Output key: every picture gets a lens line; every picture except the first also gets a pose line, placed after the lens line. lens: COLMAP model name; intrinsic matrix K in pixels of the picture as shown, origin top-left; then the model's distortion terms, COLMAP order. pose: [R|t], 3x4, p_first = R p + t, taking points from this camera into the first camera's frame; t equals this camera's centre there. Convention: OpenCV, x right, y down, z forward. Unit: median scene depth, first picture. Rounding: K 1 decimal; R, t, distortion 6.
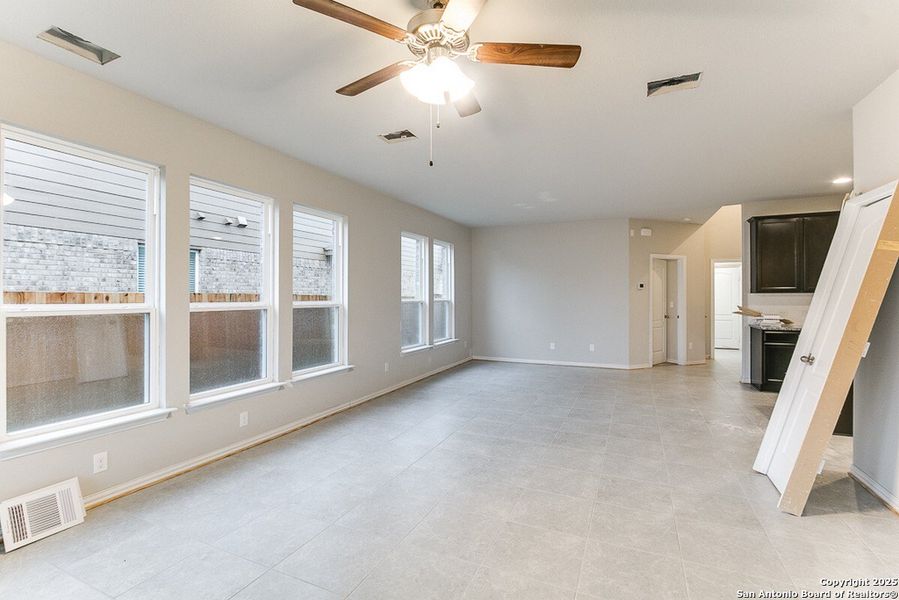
lens RADIAL K [[412.4, 0, 442.7], [0, 412.4, 297.4], [0, 0, 1]] dist [-0.019372, 0.002035]
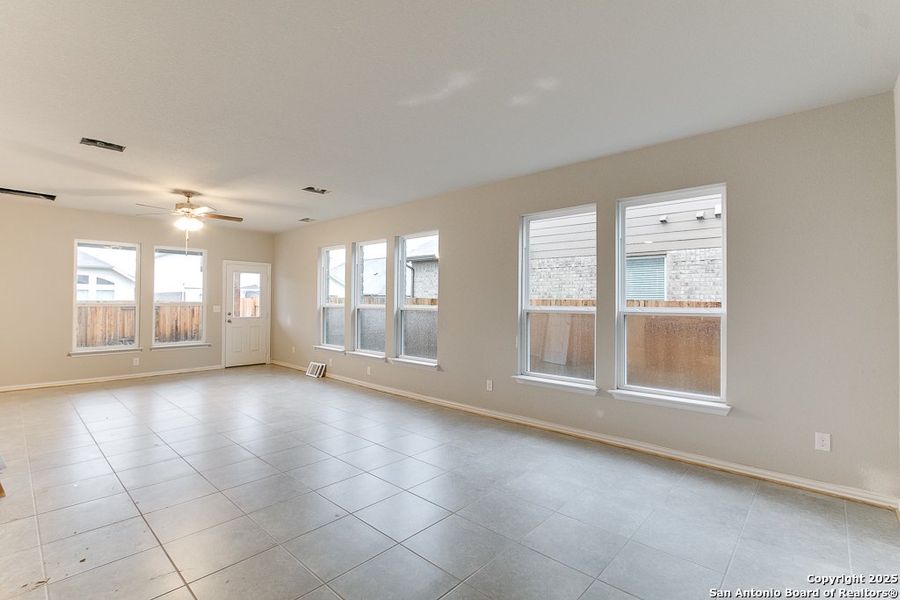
lens RADIAL K [[412.9, 0, 444.6], [0, 412.9, 298.1], [0, 0, 1]] dist [-0.019372, 0.002035]
pose [[-0.299194, -0.005886, -0.954174, 0.510161], [-0.007735, 0.999963, -0.003743, -0.005603], [0.954161, 0.006260, -0.299229, 0.839605]]
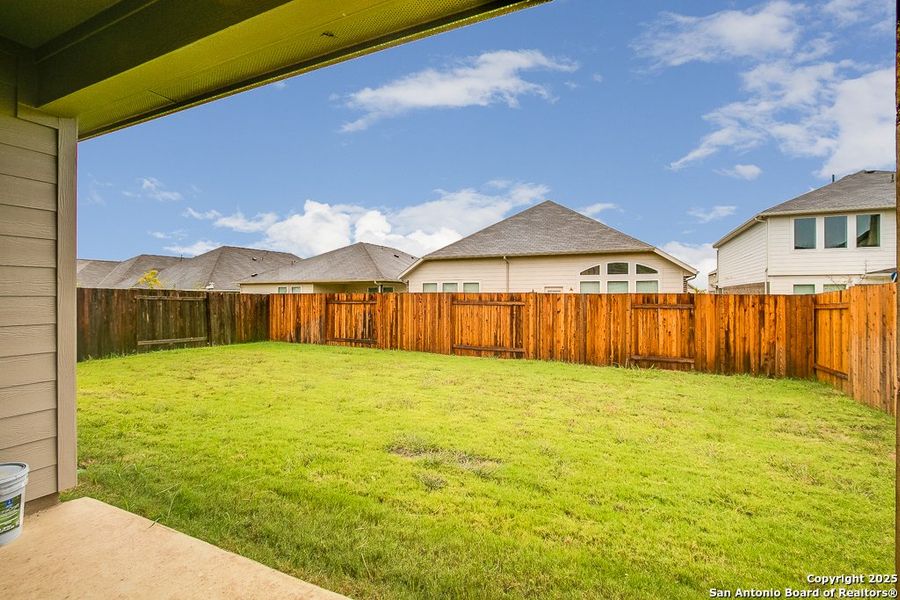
lens RADIAL K [[412.9, 0, 445.5], [0, 412.9, 296.1], [0, 0, 1]] dist [-0.019372, 0.002035]
pose [[-0.999999, 0.000410, -0.001442, 0.298115], [0.000406, 0.999996, 0.002632, -0.000208], [0.001443, 0.002631, -0.999995, 0.623981]]
